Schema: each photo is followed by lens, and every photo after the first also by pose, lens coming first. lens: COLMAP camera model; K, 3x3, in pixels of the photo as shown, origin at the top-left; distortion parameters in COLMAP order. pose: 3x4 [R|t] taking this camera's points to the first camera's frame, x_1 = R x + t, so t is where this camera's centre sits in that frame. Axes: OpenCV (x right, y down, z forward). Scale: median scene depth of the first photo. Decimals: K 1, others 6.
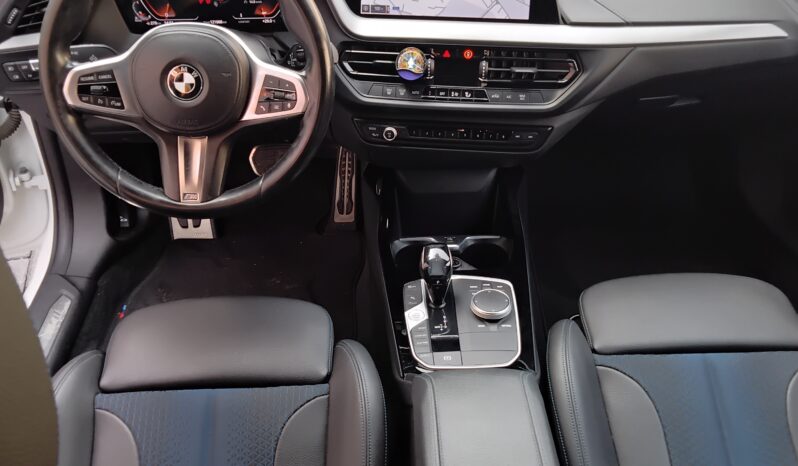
lens RADIAL K [[773.2, 0, 399.0], [0, 773.2, 233.0], [0, 0, 1]] dist [0.019123, -0.010795]
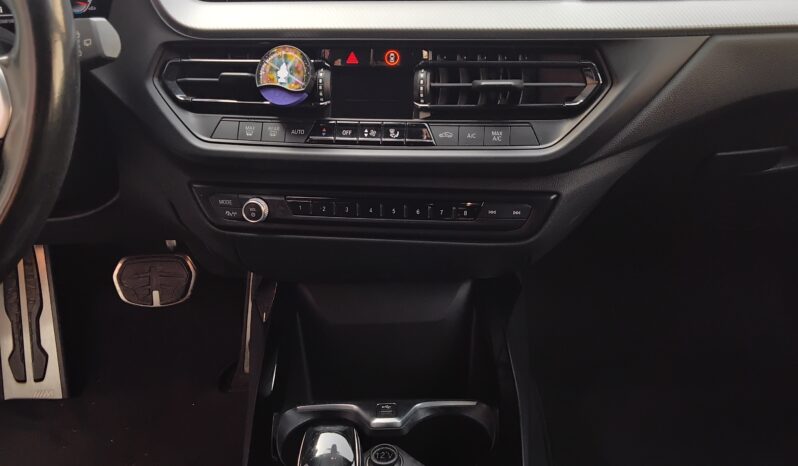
lens RADIAL K [[773.2, 0, 399.0], [0, 773.2, 233.0], [0, 0, 1]] dist [0.019123, -0.010795]
pose [[0.999137, -0.007392, -0.040862, 0.113193], [-0.000260, 0.982893, -0.184177, -0.014629], [0.041525, 0.184029, 0.982043, 0.493347]]
